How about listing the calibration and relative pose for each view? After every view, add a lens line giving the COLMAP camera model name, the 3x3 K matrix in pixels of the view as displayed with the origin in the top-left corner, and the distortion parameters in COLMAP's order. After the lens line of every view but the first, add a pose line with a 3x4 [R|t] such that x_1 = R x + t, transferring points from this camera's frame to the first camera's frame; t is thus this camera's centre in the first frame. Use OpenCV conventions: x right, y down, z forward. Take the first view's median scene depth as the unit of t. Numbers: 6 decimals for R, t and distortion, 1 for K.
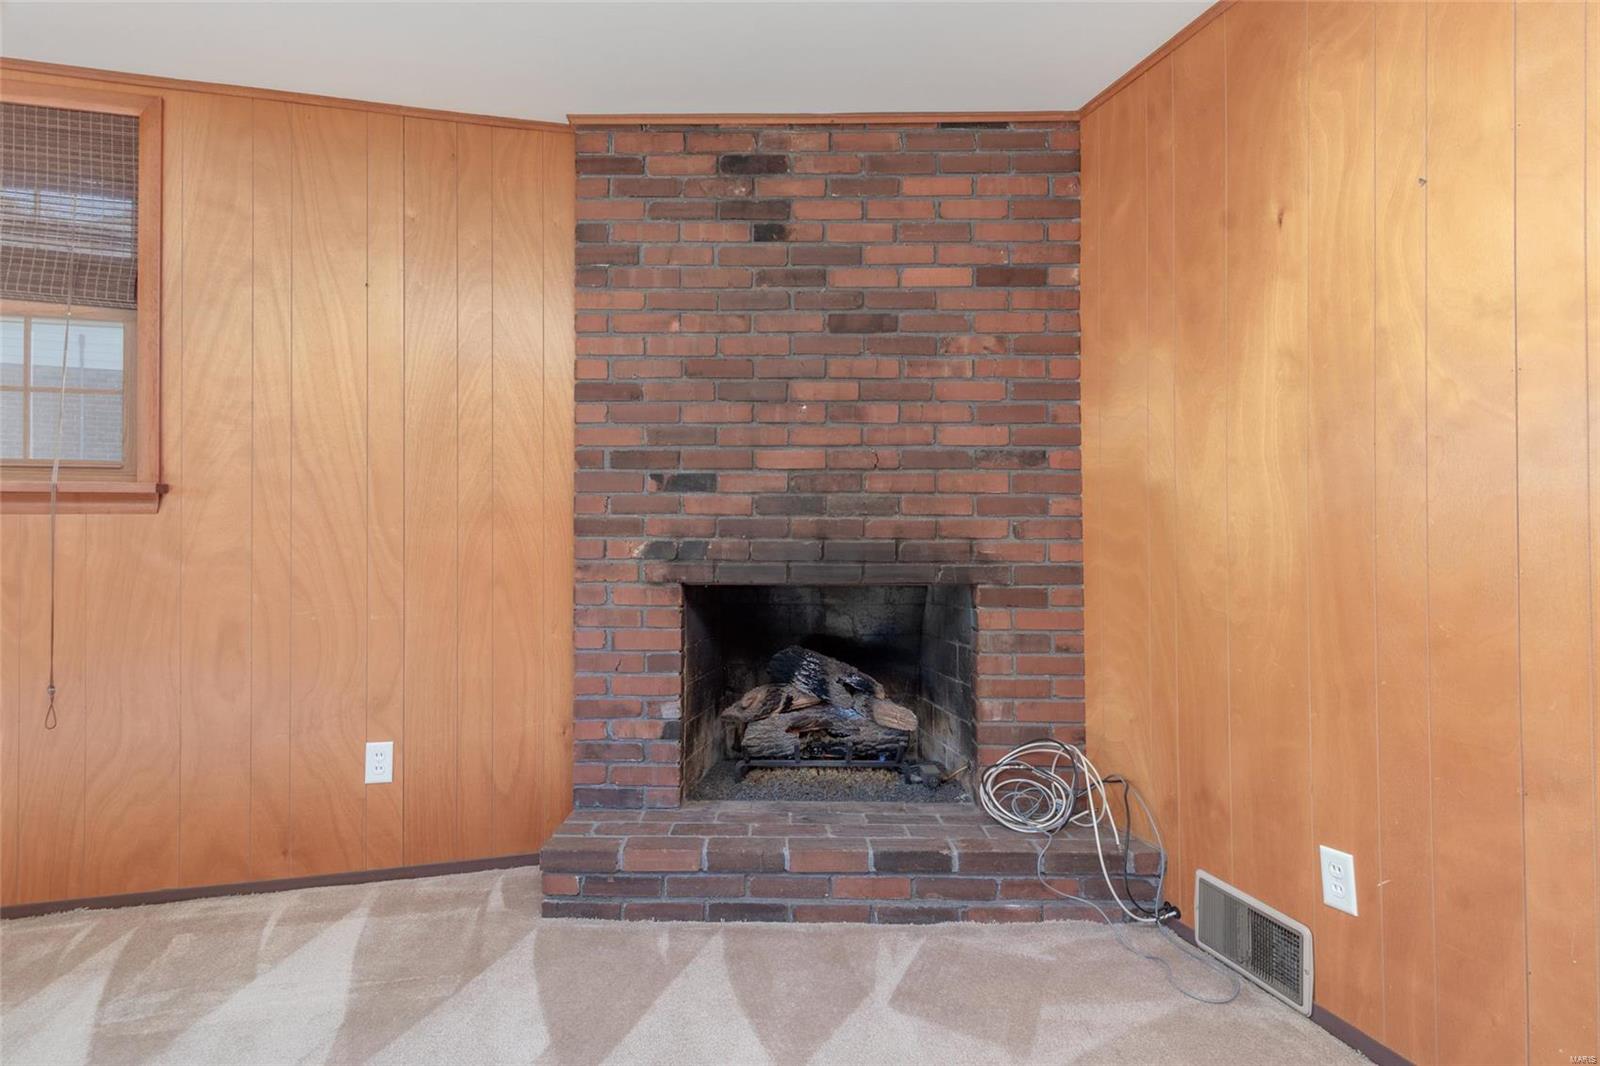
lens RADIAL K [[905.2, 0, 799.2], [0, 905.2, 531.1], [0, 0, 1]] dist [0.006665, -0.001510]
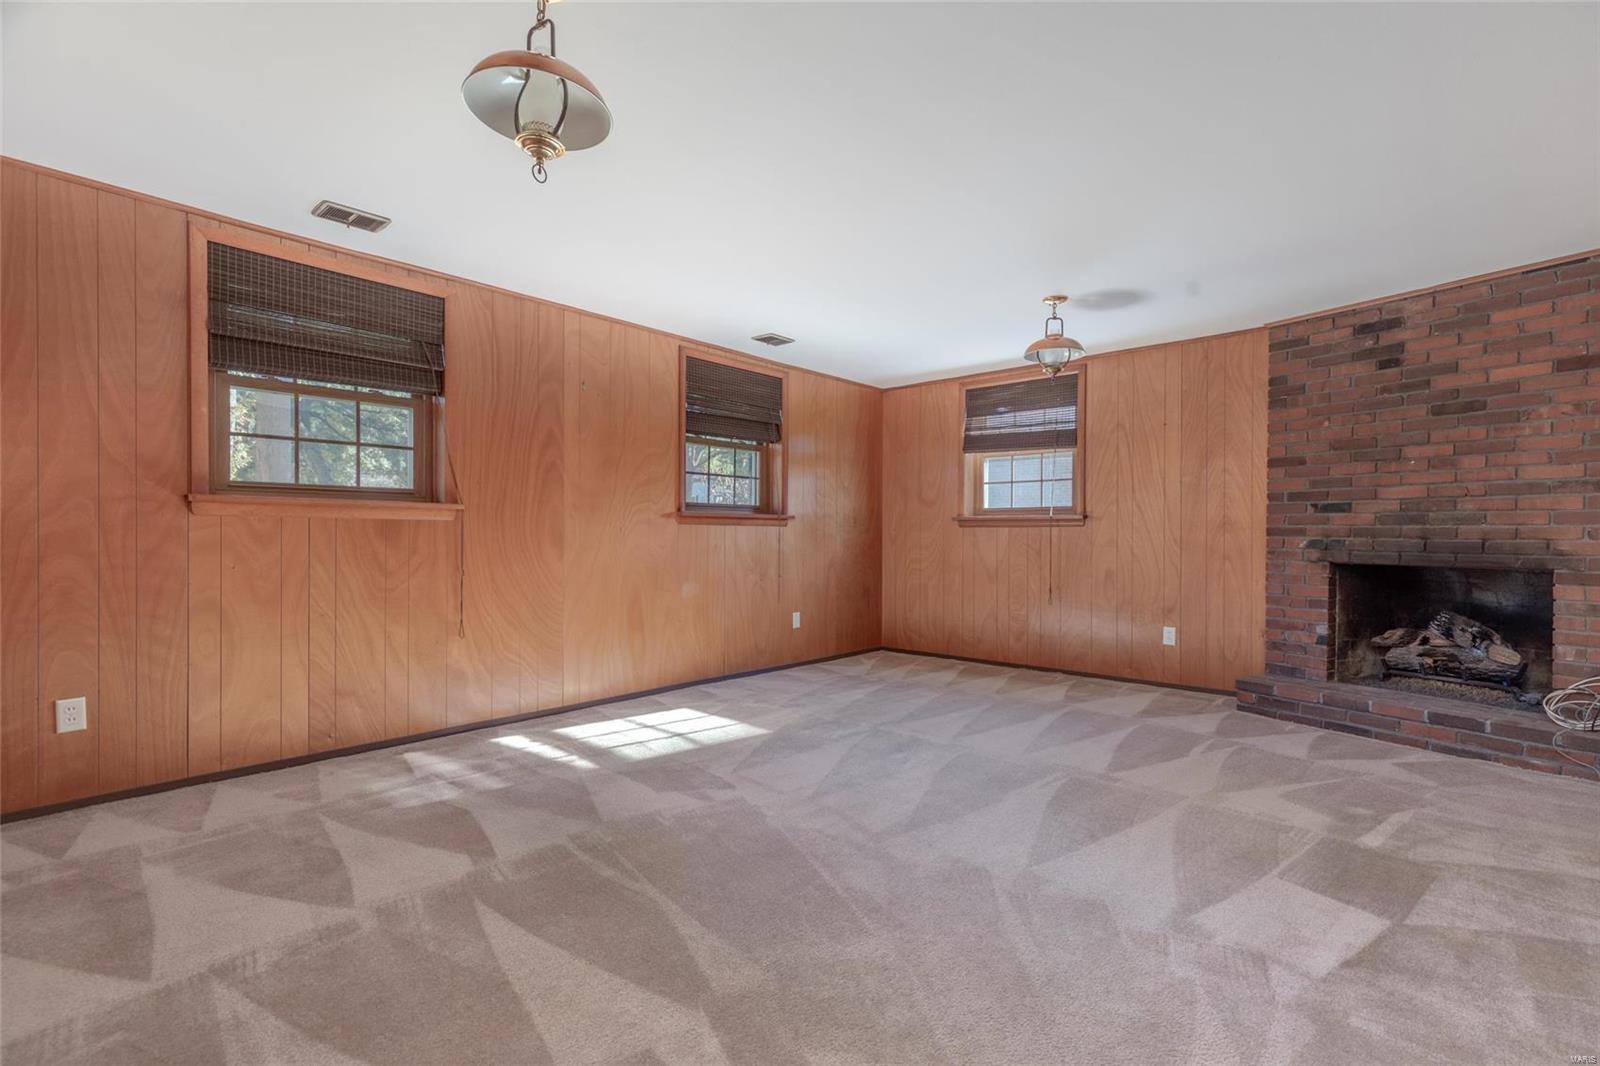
lens RADIAL K [[781.3, 0, 798.9], [0, 781.3, 533.8], [0, 0, 1]] dist [0.017665, -0.001112]
pose [[0.567767, 0.002892, -0.823184, 0.576280], [0.001374, 0.999989, 0.004461, -0.008888], [0.823188, -0.003664, 0.567757, -0.804911]]
